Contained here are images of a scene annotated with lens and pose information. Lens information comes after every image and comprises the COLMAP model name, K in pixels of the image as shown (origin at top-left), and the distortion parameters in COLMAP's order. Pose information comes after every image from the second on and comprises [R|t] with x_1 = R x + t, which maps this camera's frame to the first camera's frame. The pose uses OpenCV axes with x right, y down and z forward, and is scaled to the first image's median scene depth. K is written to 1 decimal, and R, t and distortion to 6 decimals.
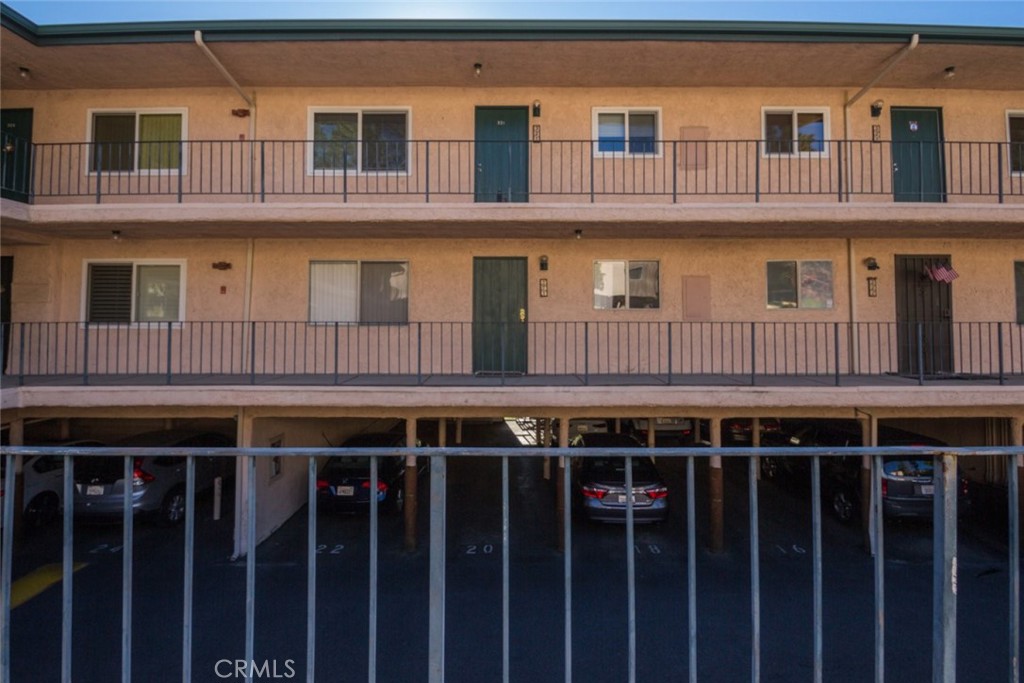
lens RADIAL K [[485.4, 0, 511.3], [0, 485.4, 306.9], [0, 0, 1]] dist [0.004673, -0.011728]
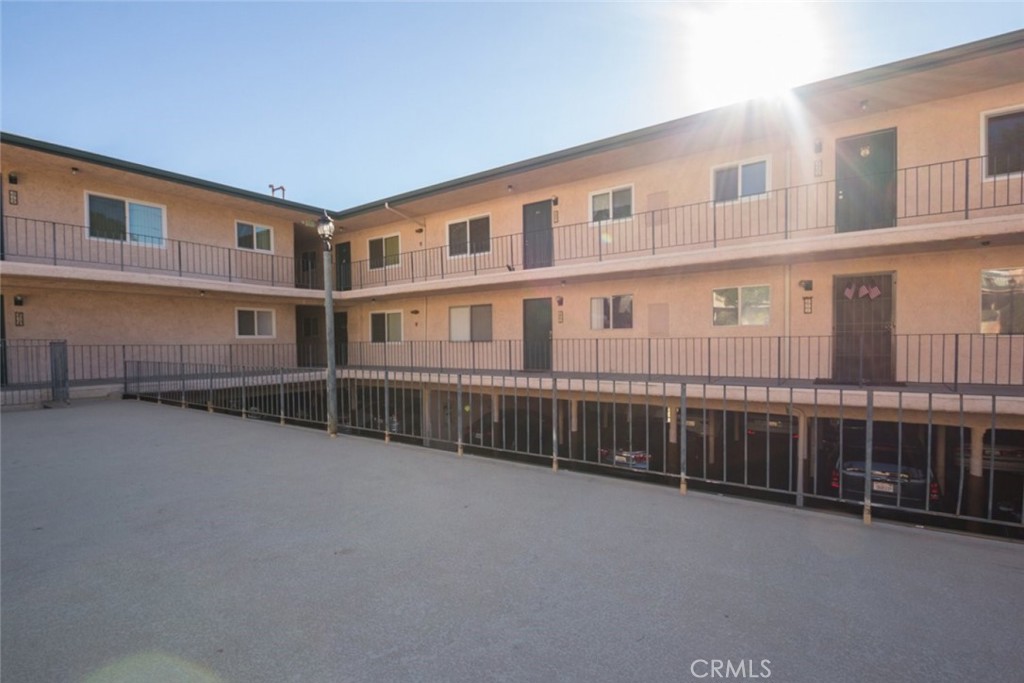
lens RADIAL K [[512.3, 0, 511.8], [0, 512.3, 358.2], [0, 0, 1]] dist [0.001441, -0.012196]
pose [[0.803797, 0.010165, -0.594817, 0.913949], [0.034304, 0.997398, 0.063400, -0.016258], [0.593914, -0.071365, 0.801357, -0.420013]]
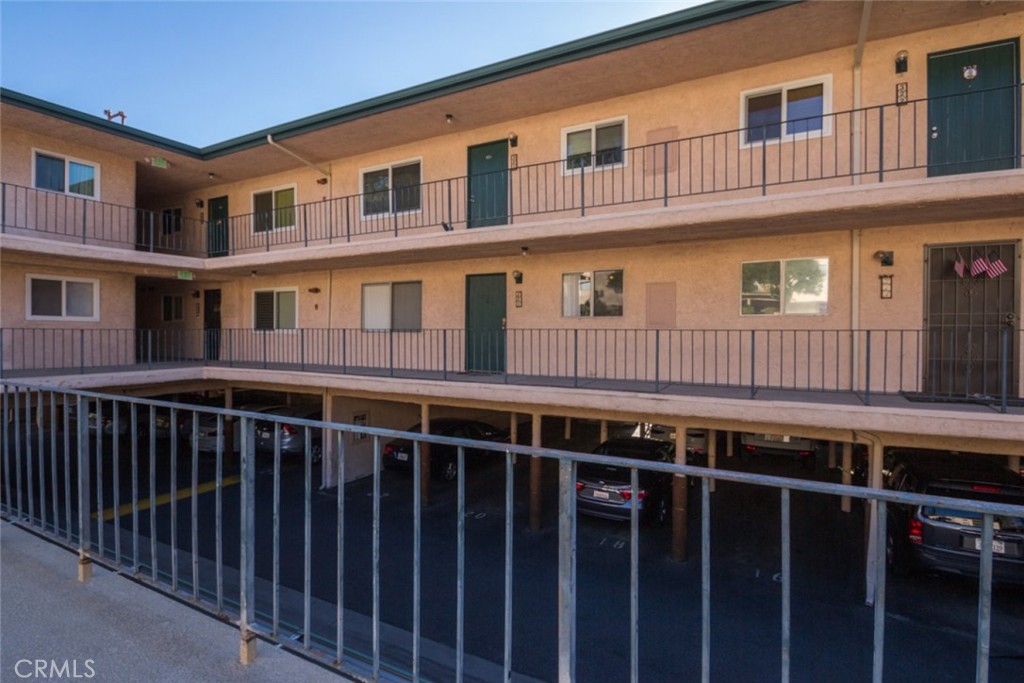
lens RADIAL K [[470.3, 0, 510.7], [0, 470.3, 337.6], [0, 0, 1]] dist [0.001945, -0.007157]
pose [[0.893562, 0.008732, -0.448855, 0.539551], [0.013135, 0.998874, 0.045580, 0.000267], [0.448747, -0.046625, 0.892442, 0.003262]]
